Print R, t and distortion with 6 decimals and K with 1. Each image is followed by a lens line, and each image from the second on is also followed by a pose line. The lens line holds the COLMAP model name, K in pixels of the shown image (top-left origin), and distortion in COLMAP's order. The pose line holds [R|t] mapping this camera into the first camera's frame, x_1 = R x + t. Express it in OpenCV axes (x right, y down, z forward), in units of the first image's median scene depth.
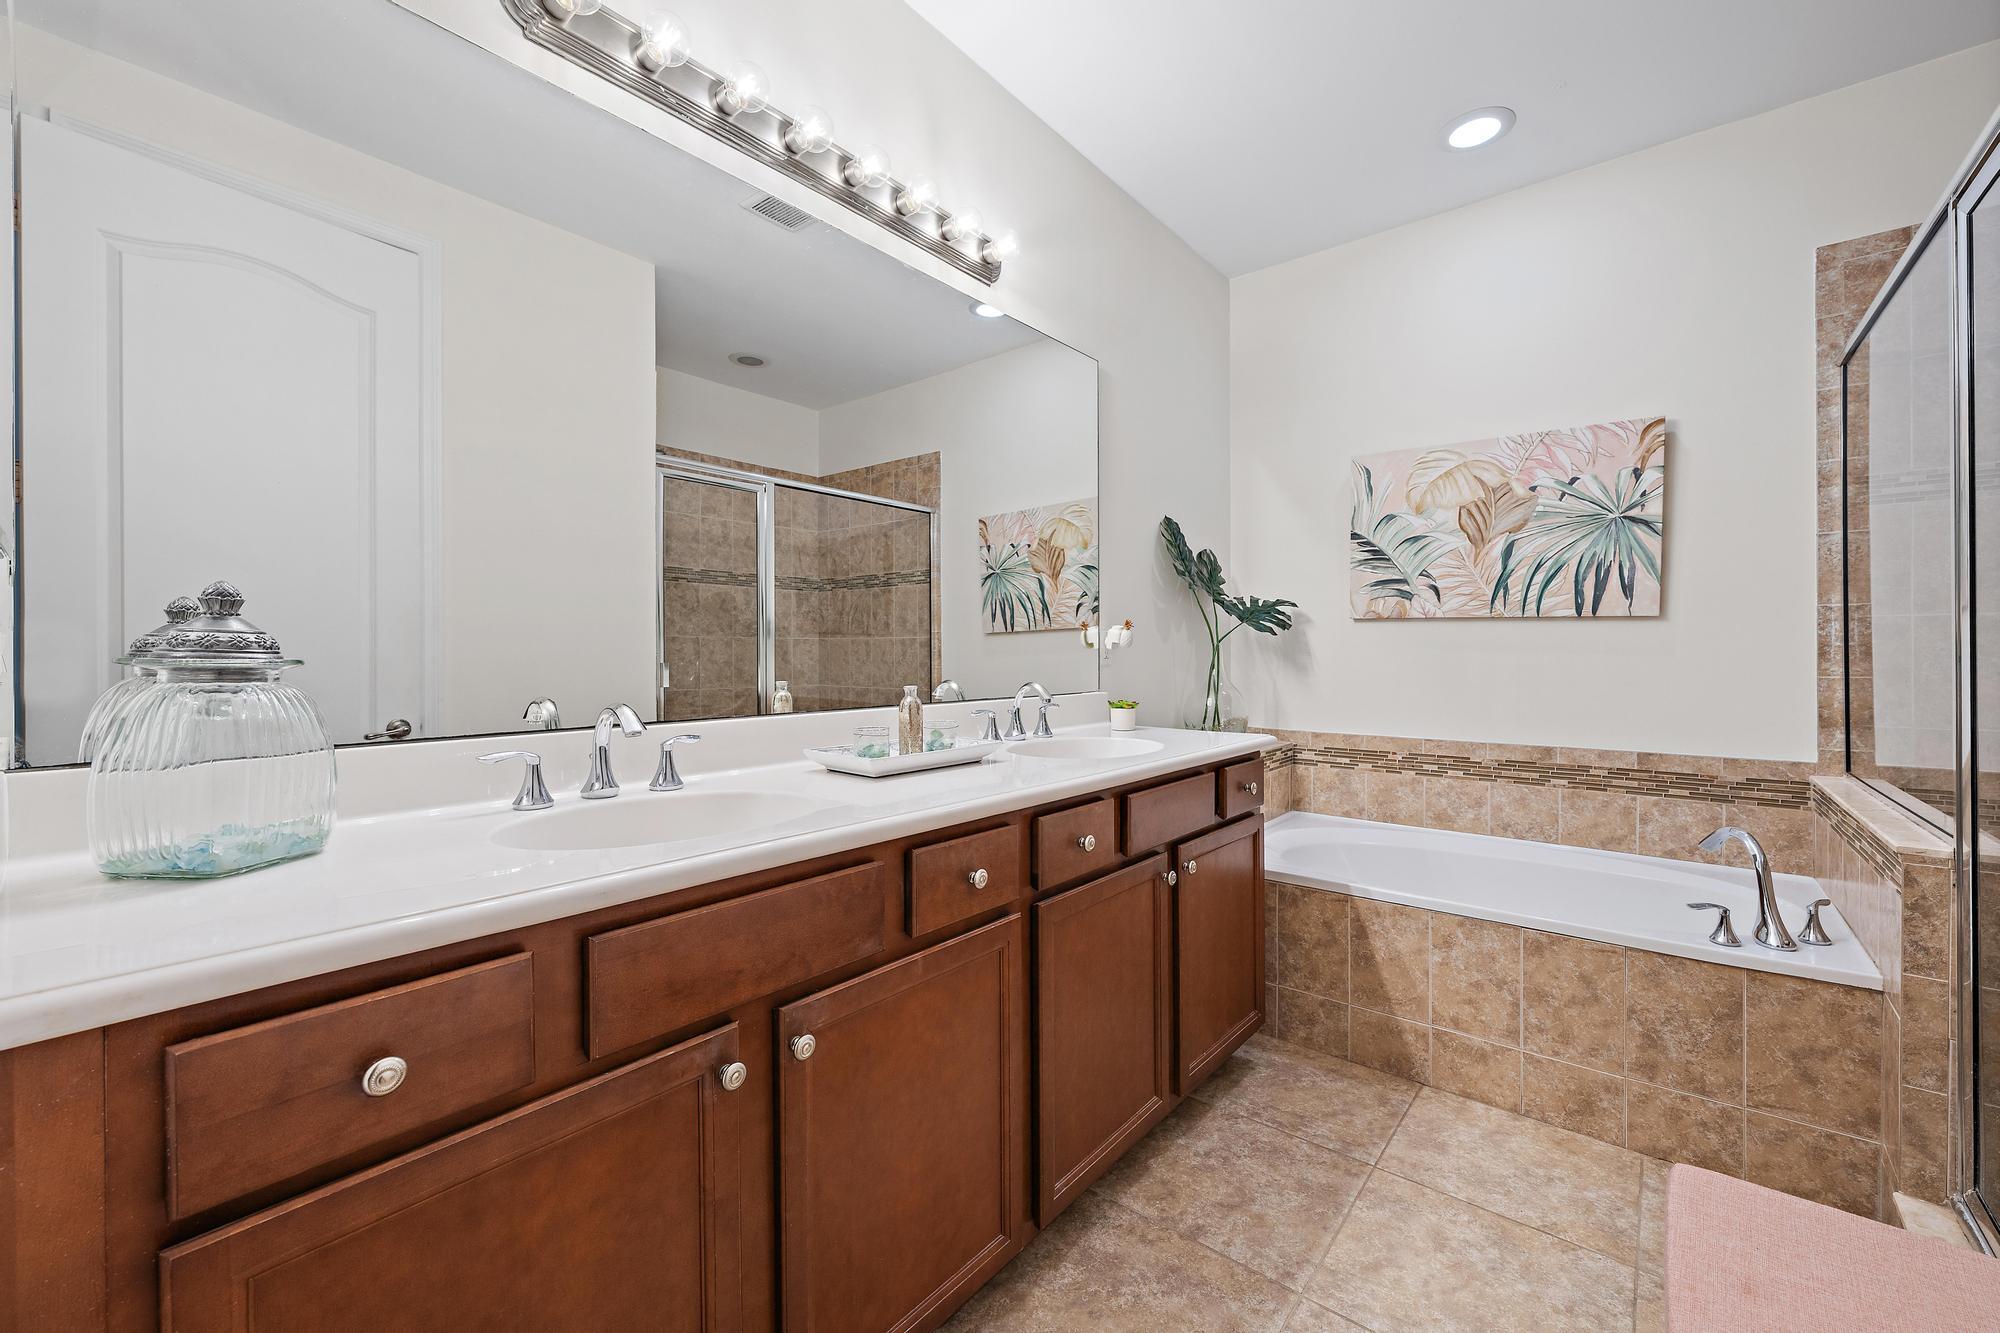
lens RADIAL K [[800.1, 0, 1003.0], [0, 800.1, 656.9], [0, 0, 1]] dist [0.000065, 0.000251]
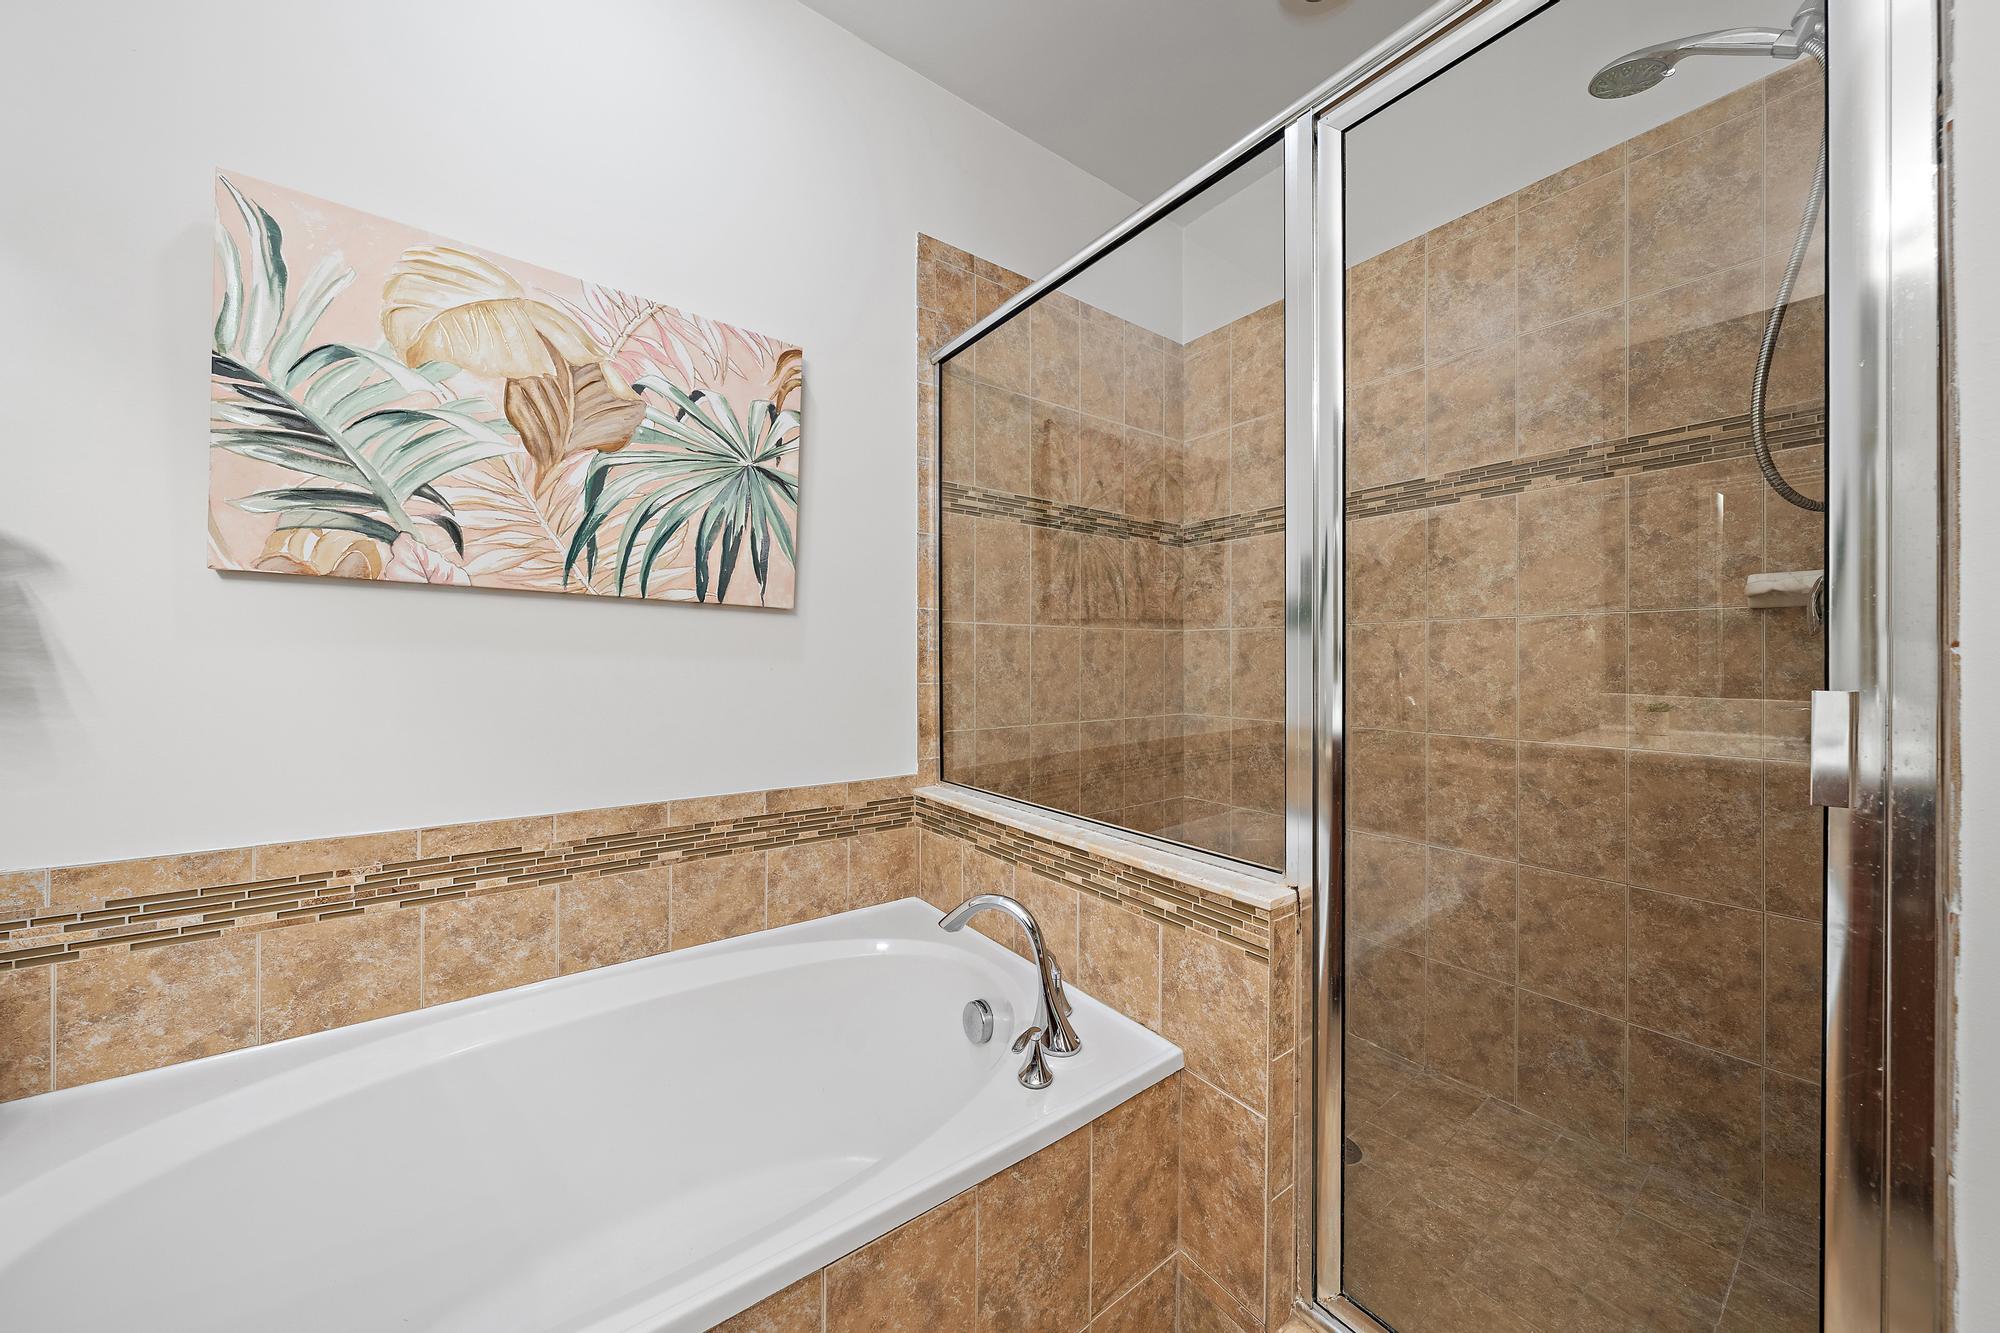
lens RADIAL K [[667.6, 0, 1004.4], [0, 667.6, 660.5], [0, 0, 1]] dist [-0.004541, 0.000015]
pose [[0.232319, 0.003678, 0.972633, 0.234535], [0.000935, 0.999992, -0.004005, 0.000700], [-0.972639, 0.001839, 0.232314, 0.616974]]
